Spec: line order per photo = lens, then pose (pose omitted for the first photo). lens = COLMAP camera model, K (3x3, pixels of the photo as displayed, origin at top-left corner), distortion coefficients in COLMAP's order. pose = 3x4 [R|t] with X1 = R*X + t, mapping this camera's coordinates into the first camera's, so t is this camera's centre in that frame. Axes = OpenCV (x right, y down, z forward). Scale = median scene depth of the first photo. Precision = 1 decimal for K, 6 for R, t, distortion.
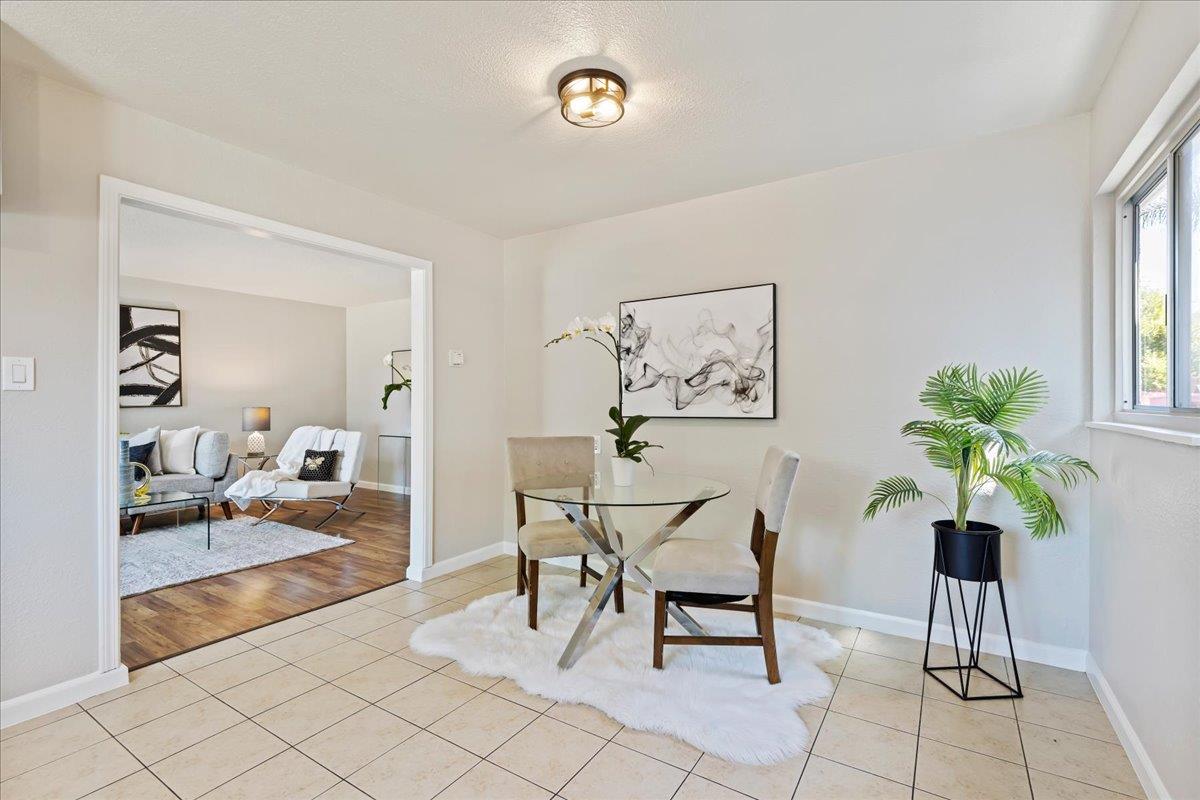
lens RADIAL K [[536.7, 0, 607.9], [0, 536.7, 400.9], [0, 0, 1]] dist [0.006772, -0.001045]
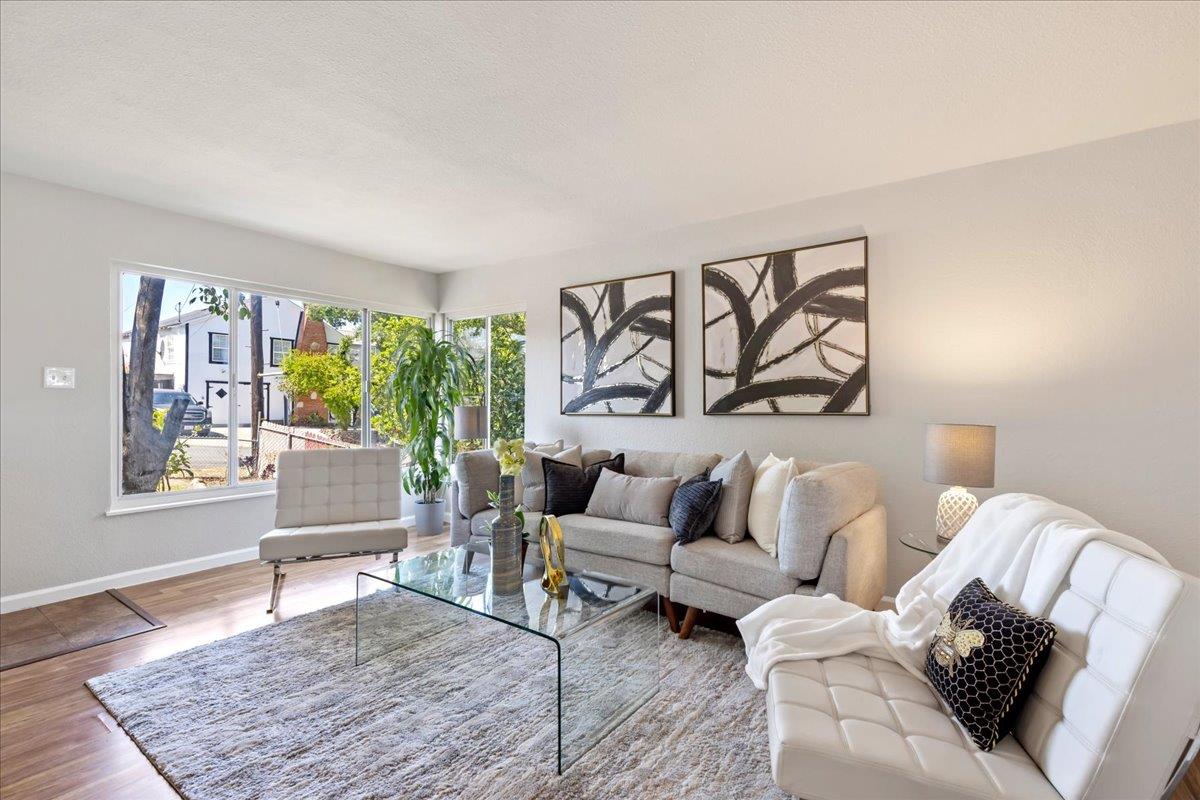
lens RADIAL K [[536.7, 0, 608.6], [0, 536.7, 401.7], [0, 0, 1]] dist [0.006772, -0.001045]
pose [[-0.047220, 0.003077, -0.998880, -0.263504], [-0.011110, 0.999932, 0.003606, -0.003062], [0.998823, 0.011268, -0.047183, 0.818395]]
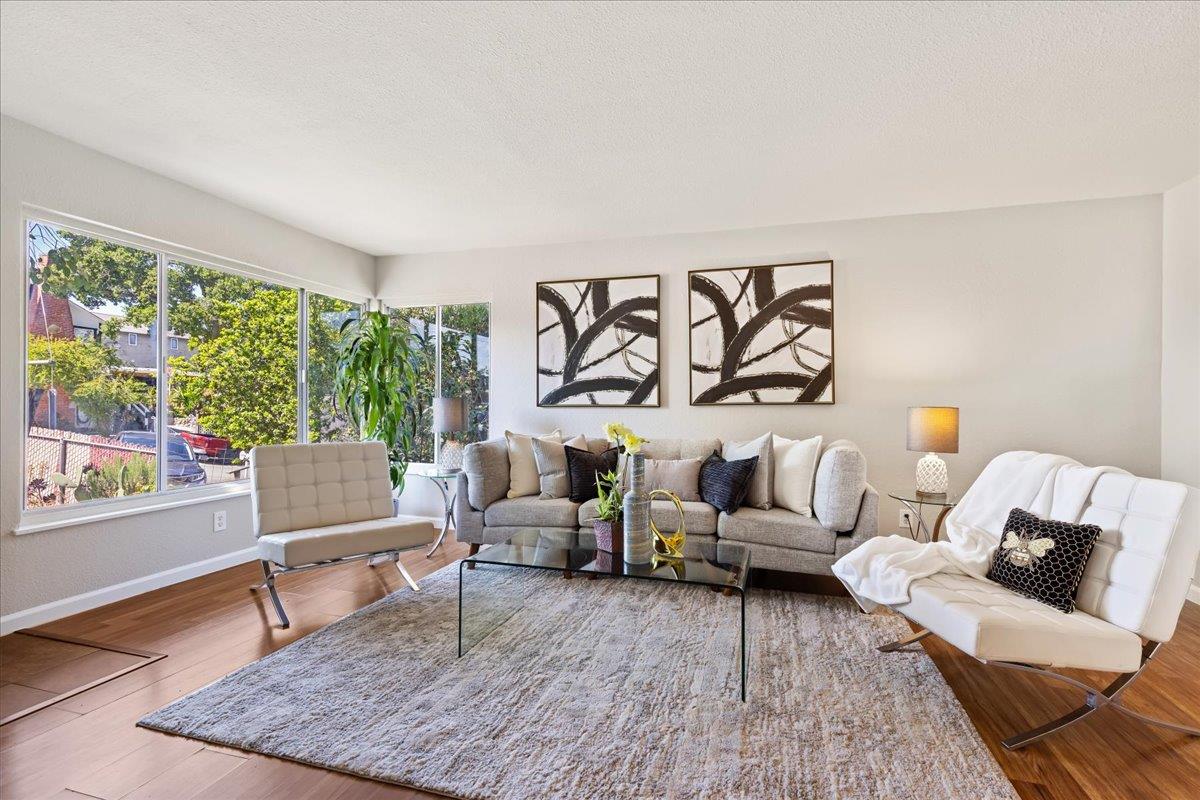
lens RADIAL K [[536.7, 0, 607.8], [0, 536.7, 400.8], [0, 0, 1]] dist [0.006772, -0.001045]
pose [[0.278789, -0.000690, -0.960352, -0.248652], [-0.013025, 0.999905, -0.004500, 0.013091], [0.960264, 0.013763, 0.278754, 0.583877]]
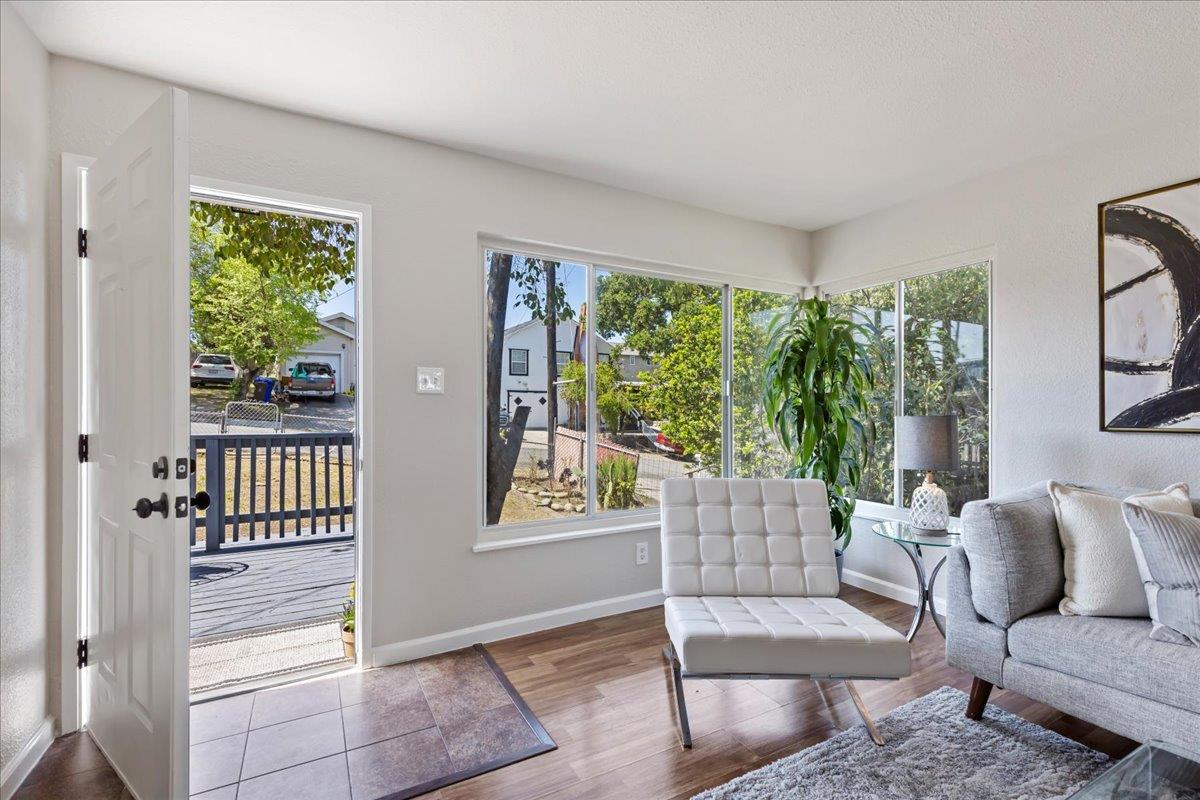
lens RADIAL K [[536.7, 0, 611.3], [0, 536.7, 408.2], [0, 0, 1]] dist [0.006772, -0.001045]
pose [[-0.467766, 0.004879, -0.883839, -0.476483], [-0.006236, 0.999942, 0.008821, -0.000664], [0.883830, 0.009638, -0.467709, 0.558163]]
